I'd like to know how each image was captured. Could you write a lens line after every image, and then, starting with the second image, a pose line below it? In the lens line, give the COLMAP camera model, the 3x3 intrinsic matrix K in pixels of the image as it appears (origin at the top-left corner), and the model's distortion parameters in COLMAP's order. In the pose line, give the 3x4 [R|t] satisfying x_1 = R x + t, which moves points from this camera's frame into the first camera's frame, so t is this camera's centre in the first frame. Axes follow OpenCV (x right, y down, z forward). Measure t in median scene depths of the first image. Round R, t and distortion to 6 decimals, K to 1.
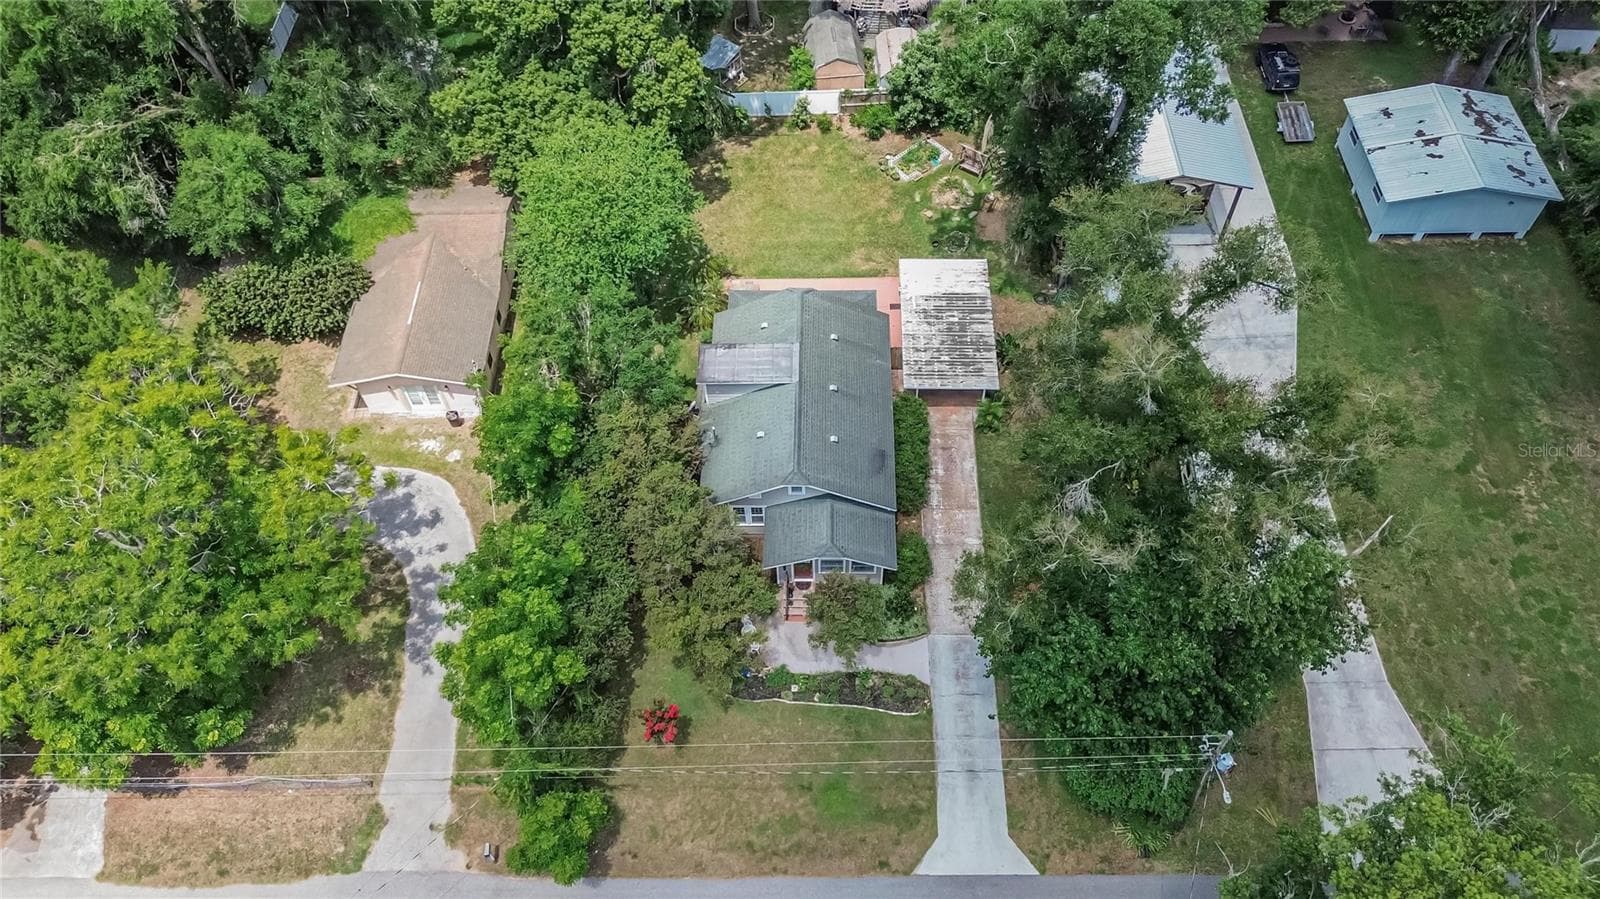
lens RADIAL K [[1123.8, 0, 856.4], [0, 1123.8, 448.9], [0, 0, 1]] dist [0.003739, -0.001808]
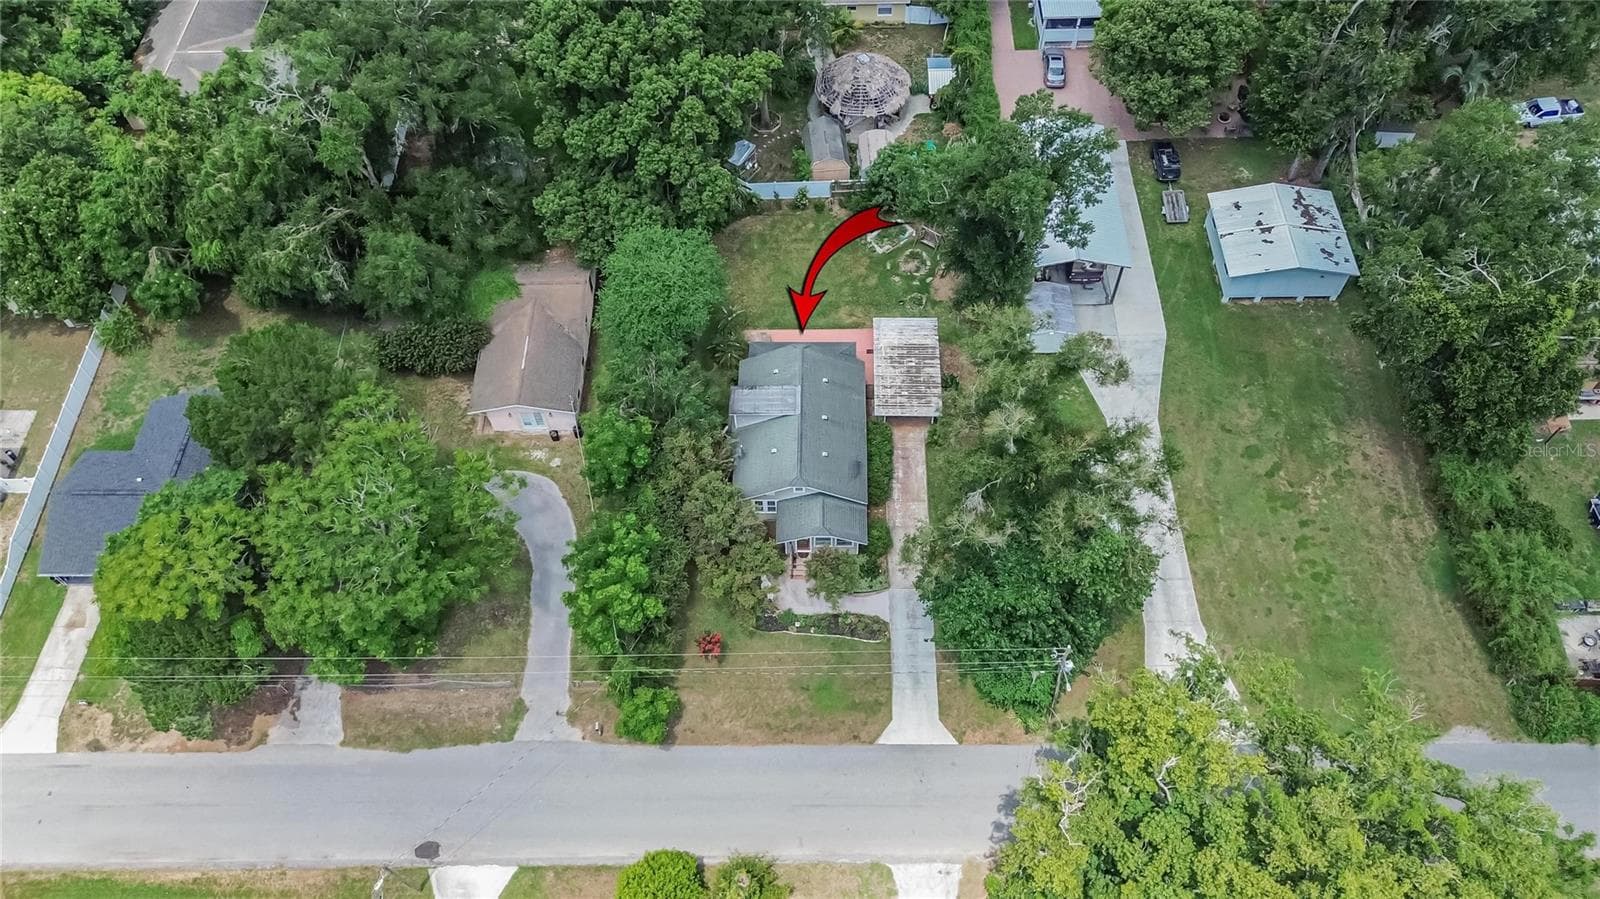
lens RADIAL K [[1123.8, 0, 856.4], [0, 1123.8, 448.9], [0, 0, 1]] dist [0.003739, -0.001808]
pose [[0.999983, 0.003505, 0.004684, 0.014003], [-0.003630, 0.999633, 0.026828, -0.054675], [-0.004588, -0.026845, 0.999629, -0.449612]]
